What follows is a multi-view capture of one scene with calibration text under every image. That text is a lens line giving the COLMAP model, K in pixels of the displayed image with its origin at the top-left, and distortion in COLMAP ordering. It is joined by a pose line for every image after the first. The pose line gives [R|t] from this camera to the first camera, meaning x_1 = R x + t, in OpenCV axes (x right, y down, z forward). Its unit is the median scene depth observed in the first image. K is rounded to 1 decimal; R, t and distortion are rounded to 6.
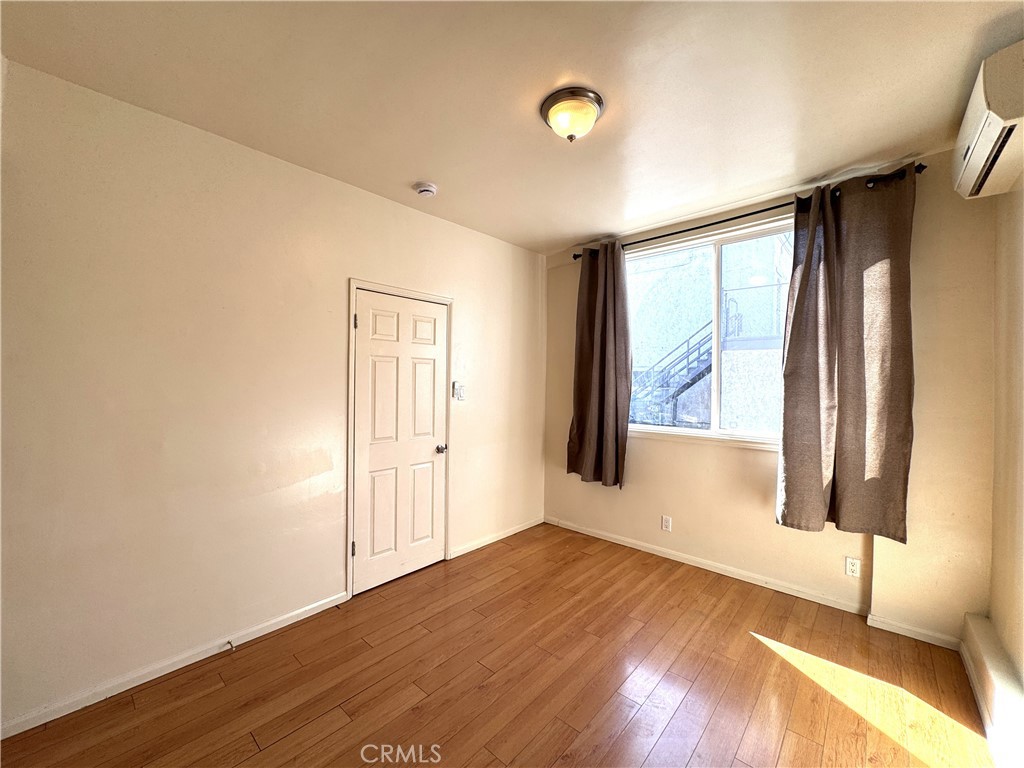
lens RADIAL K [[409.0, 0, 513.0], [0, 409.0, 382.0], [0, 0, 1]] dist [-0.000653, 0.000000]
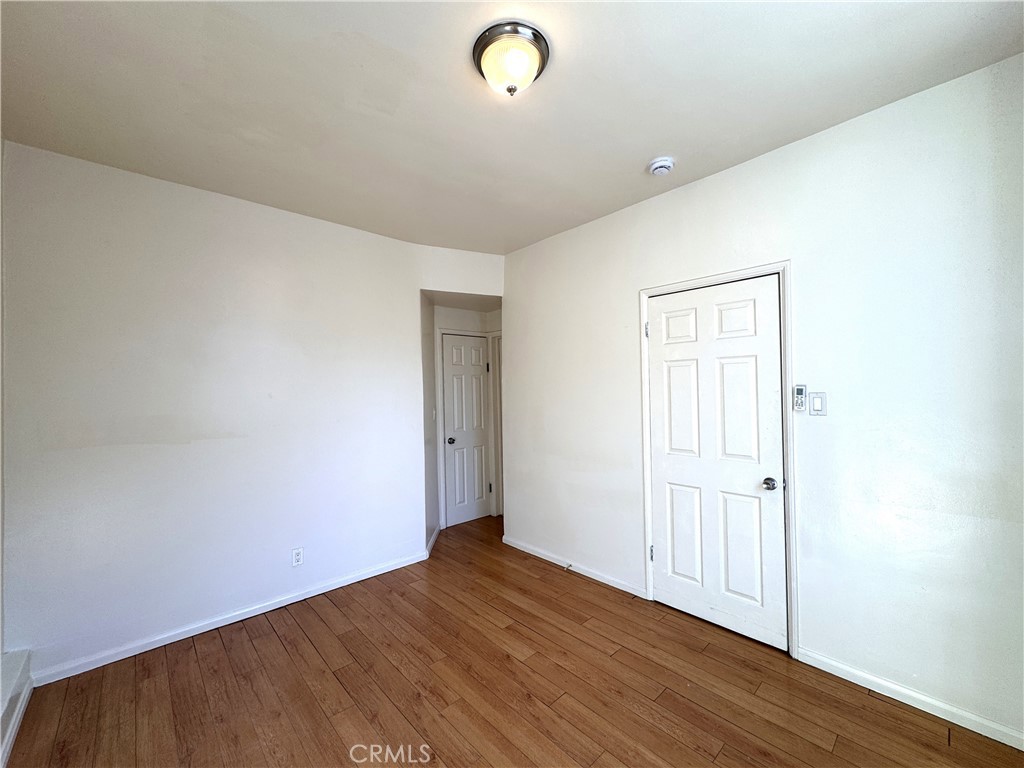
lens RADIAL K [[409.0, 0, 511.4], [0, 409.0, 381.7], [0, 0, 1]] dist [-0.000653, 0.000000]
pose [[-0.096084, -0.028259, -0.994972, 0.707249], [0.014273, 0.999455, -0.029765, 0.008026], [0.995271, -0.017062, -0.095629, 0.802922]]
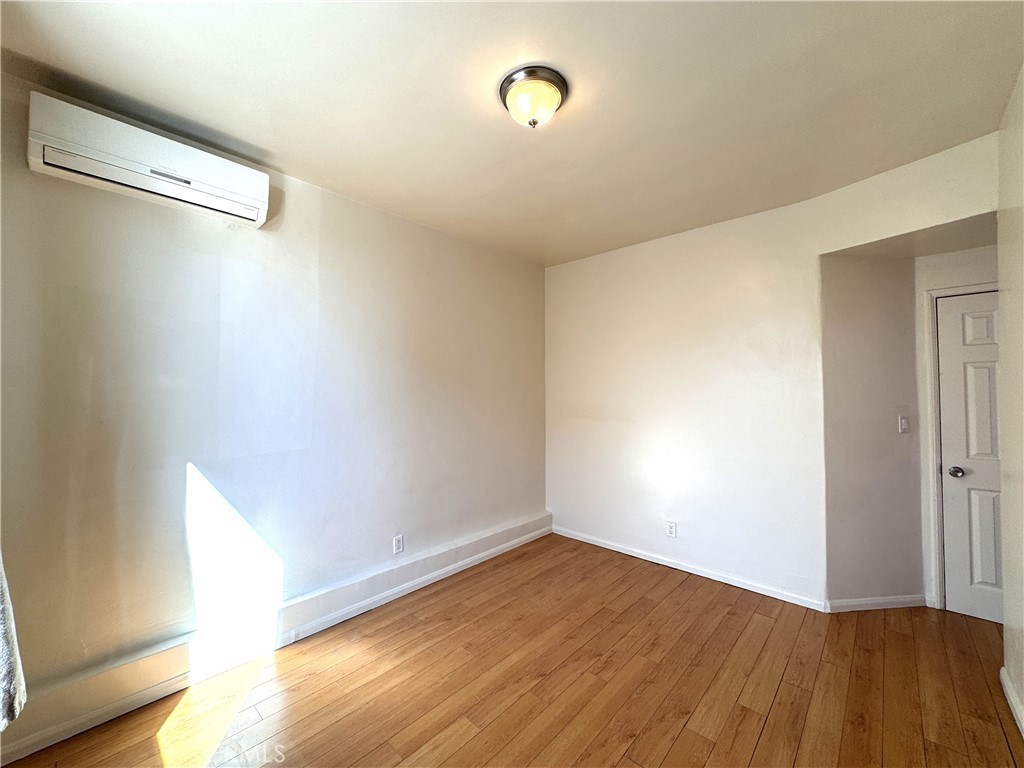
lens RADIAL K [[409.0, 0, 514.1], [0, 409.0, 380.1], [0, 0, 1]] dist [-0.000653, 0.000000]
pose [[-0.999909, -0.005904, 0.012170, 0.129461], [-0.006183, 0.999717, -0.022977, -0.000934], [-0.012031, -0.023050, -0.999662, 1.434928]]
